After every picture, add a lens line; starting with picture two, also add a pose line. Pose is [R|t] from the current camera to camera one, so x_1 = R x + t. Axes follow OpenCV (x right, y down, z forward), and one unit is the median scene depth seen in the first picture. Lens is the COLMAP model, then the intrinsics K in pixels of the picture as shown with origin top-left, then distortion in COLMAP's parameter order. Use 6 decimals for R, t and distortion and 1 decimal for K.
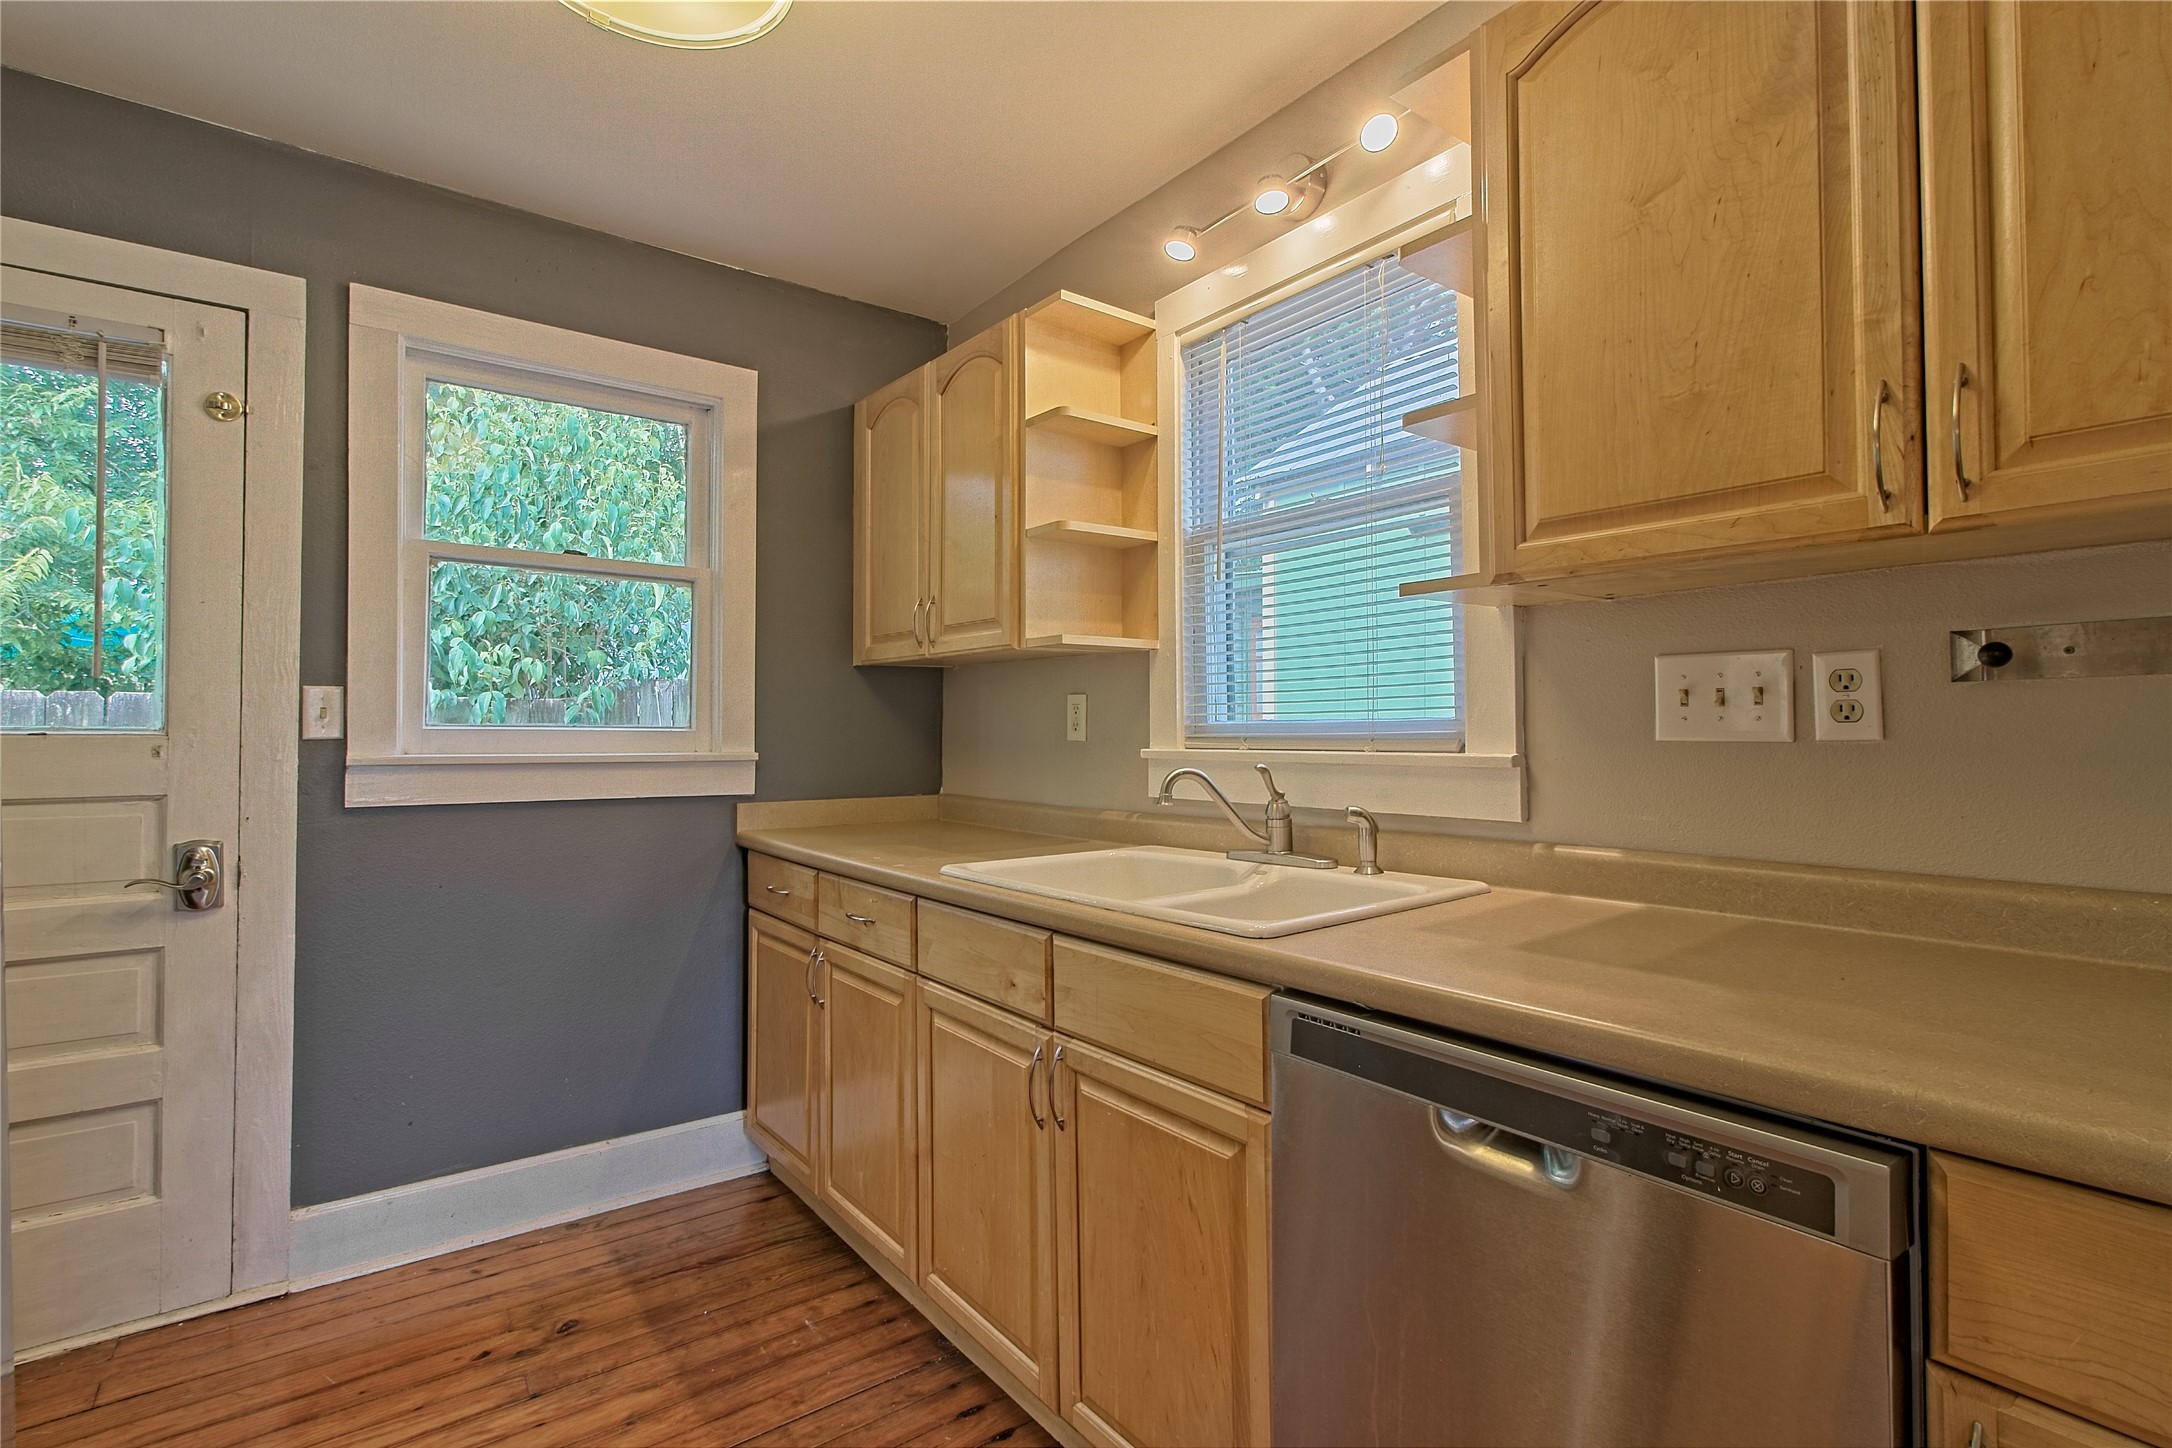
lens RADIAL K [[1005.1, 0, 1083.8], [0, 1005.1, 707.0], [0, 0, 1]] dist [-0.012075, 0.004254]
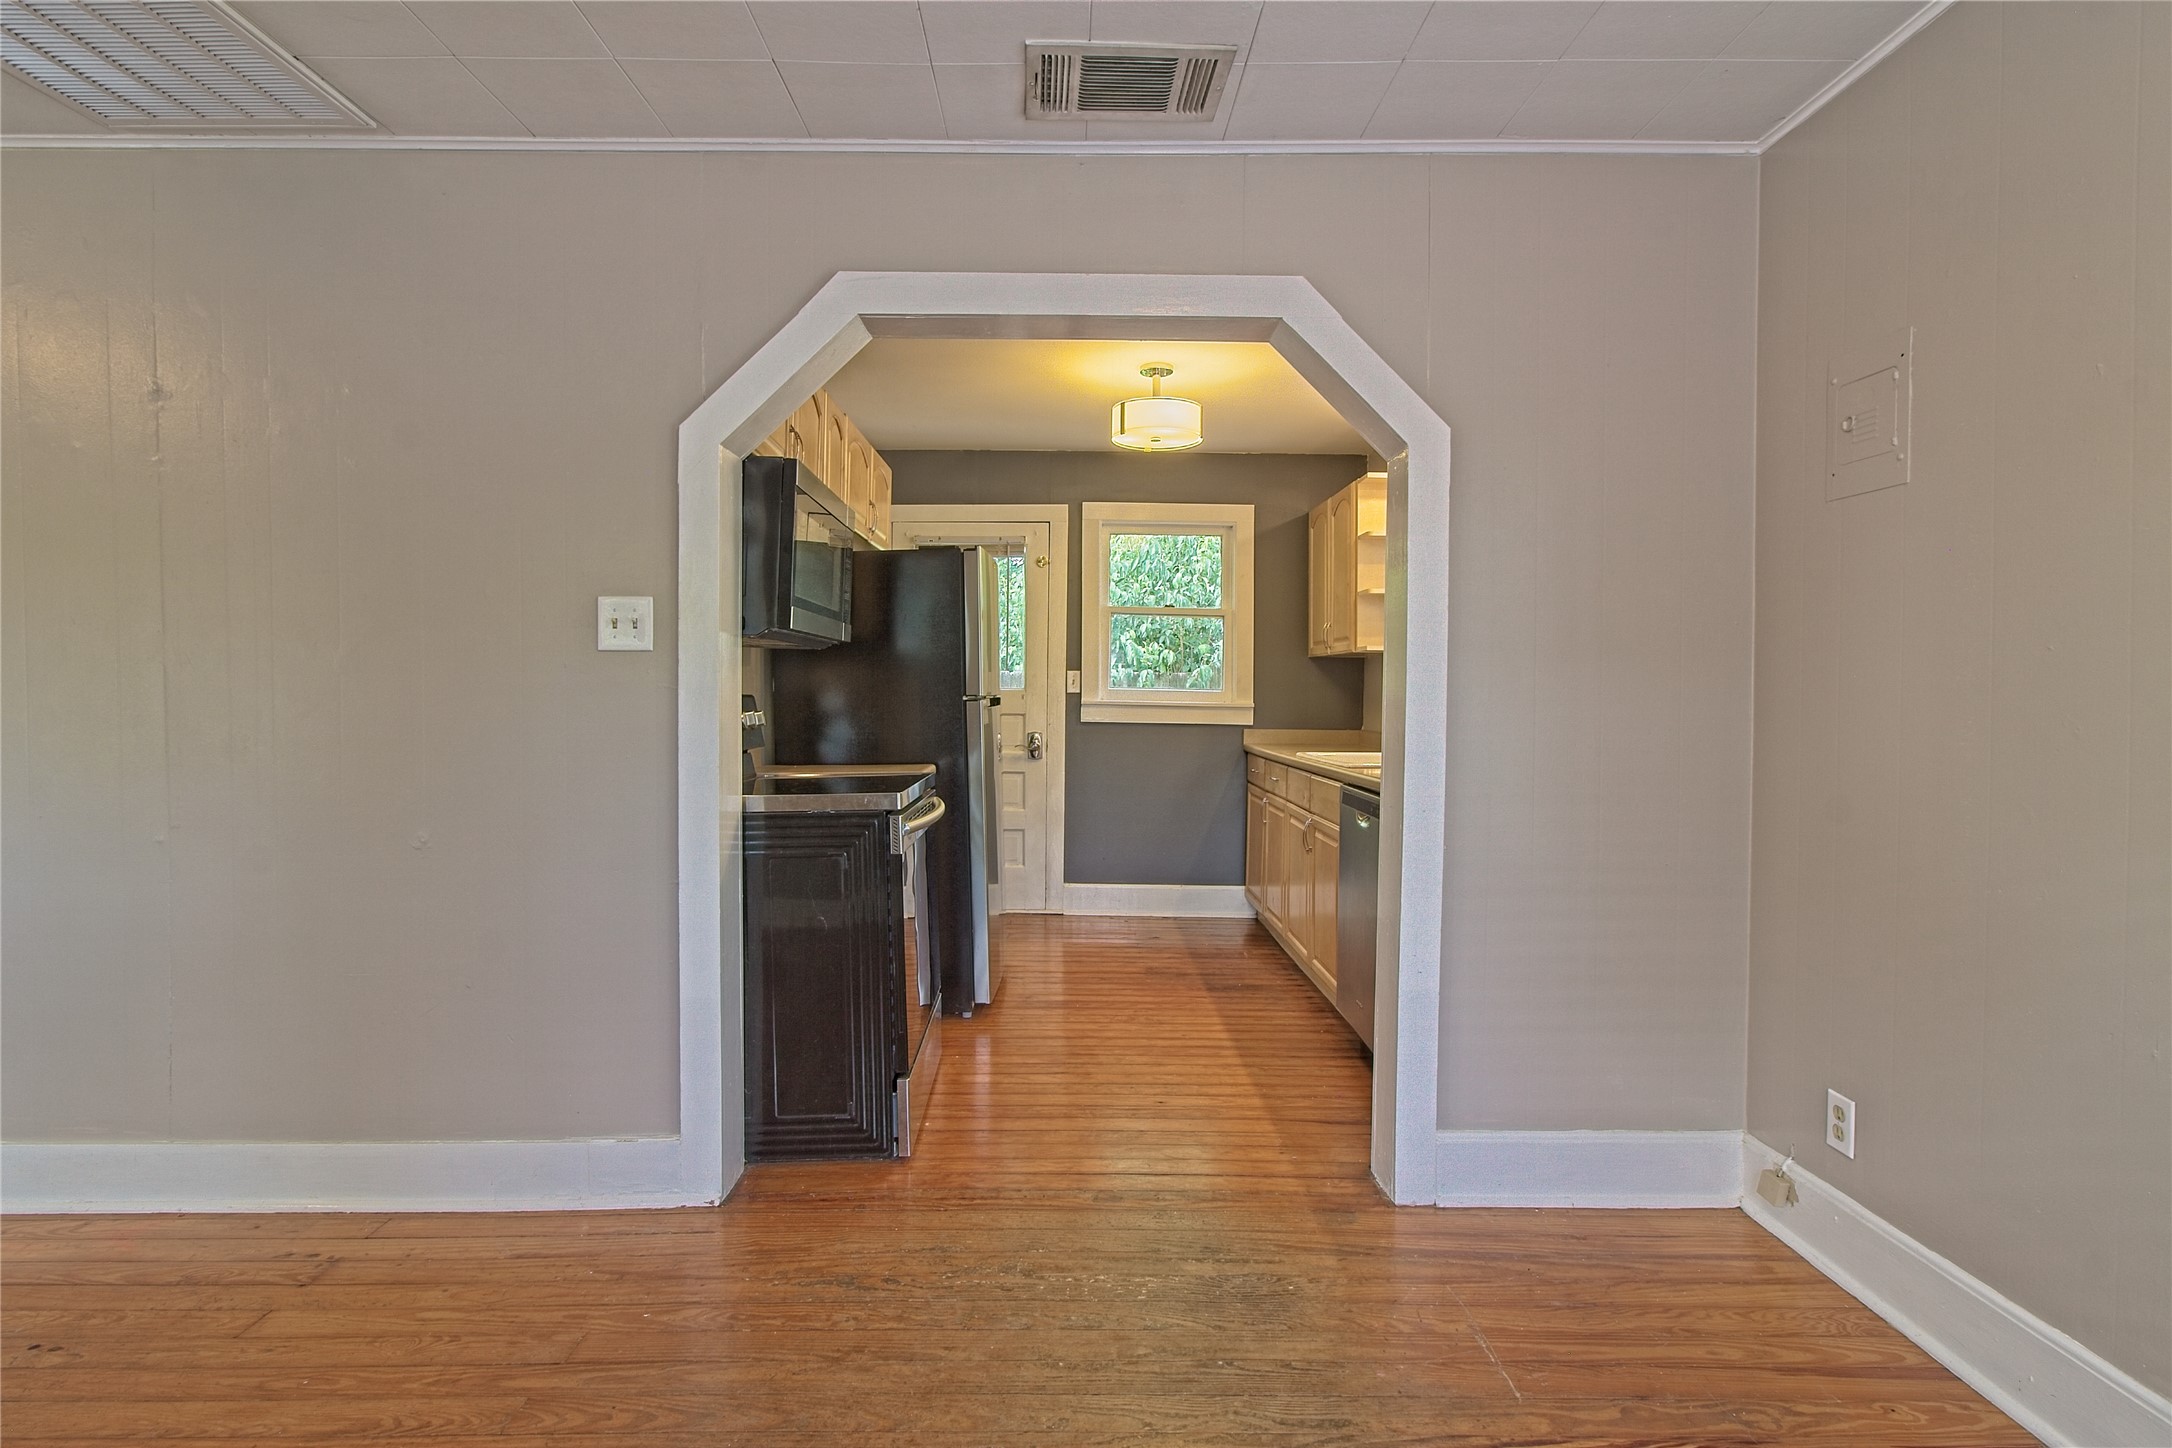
lens RADIAL K [[1005.1, 0, 1086.4], [0, 1005.1, 709.2], [0, 0, 1]] dist [-0.012075, 0.004254]
pose [[0.803984, 0.020763, -0.594288, 0.656122], [0.001227, 0.999330, 0.036575, -0.016612], [0.594650, -0.030136, 0.803420, -0.866081]]
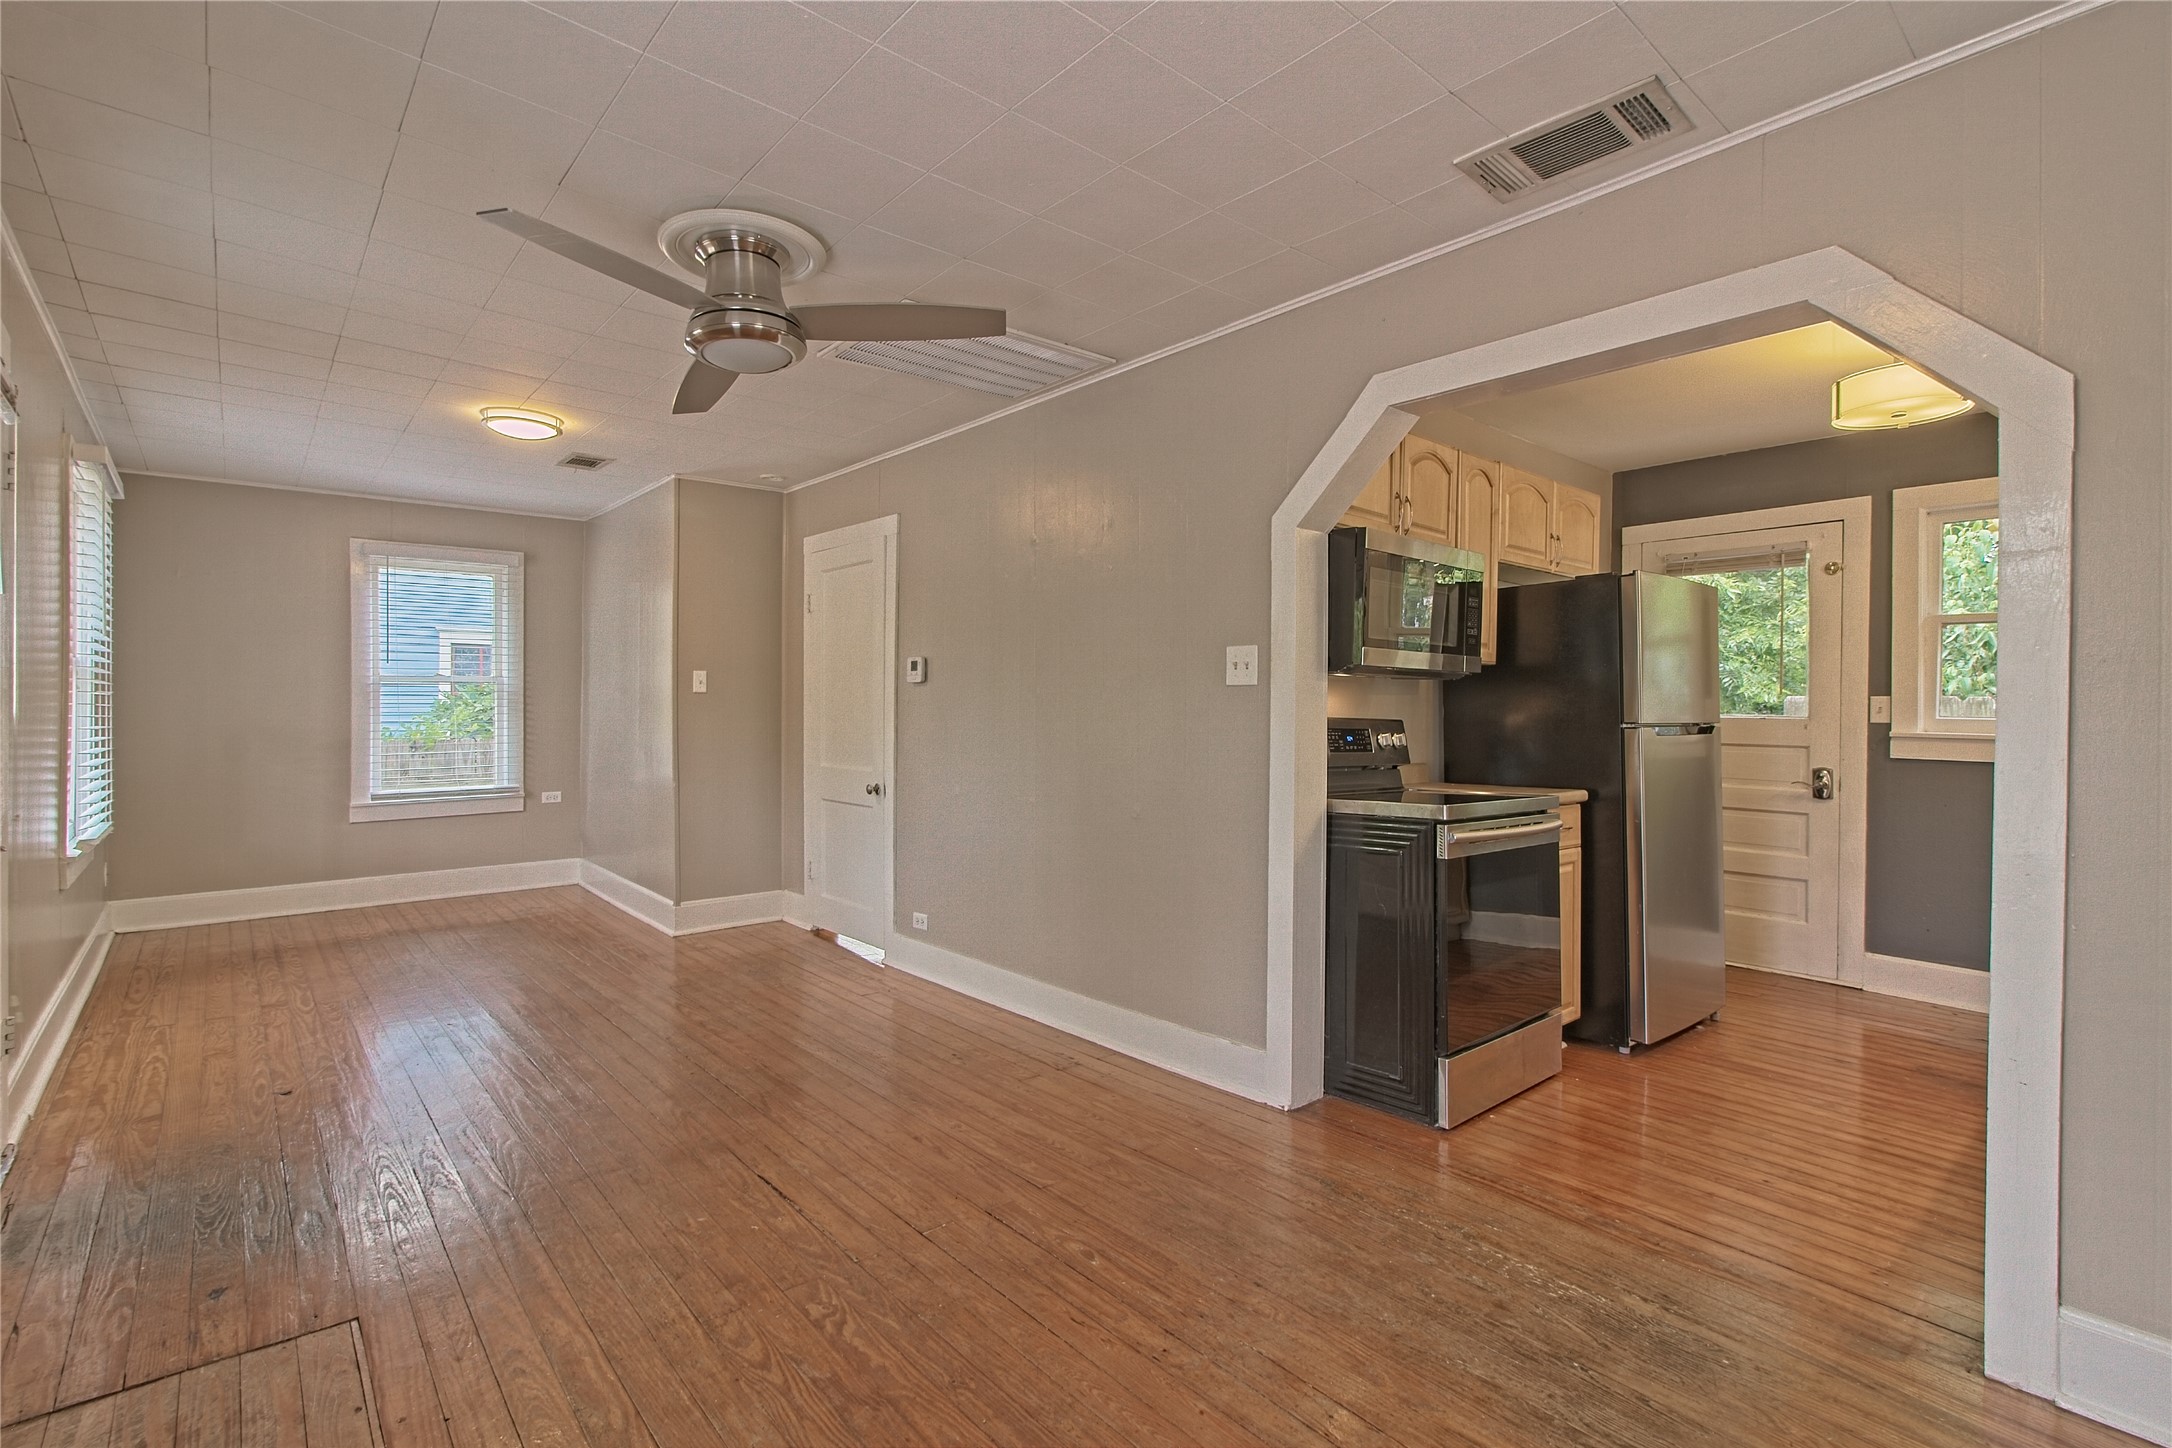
lens RADIAL K [[1005.1, 0, 1083.6], [0, 1005.1, 712.1], [0, 0, 1]] dist [-0.012075, 0.004254]
pose [[0.062495, 0.006934, -0.998021, 1.033569], [0.007479, 0.999945, 0.007416, -0.014709], [0.998017, -0.007928, 0.062440, -0.652314]]
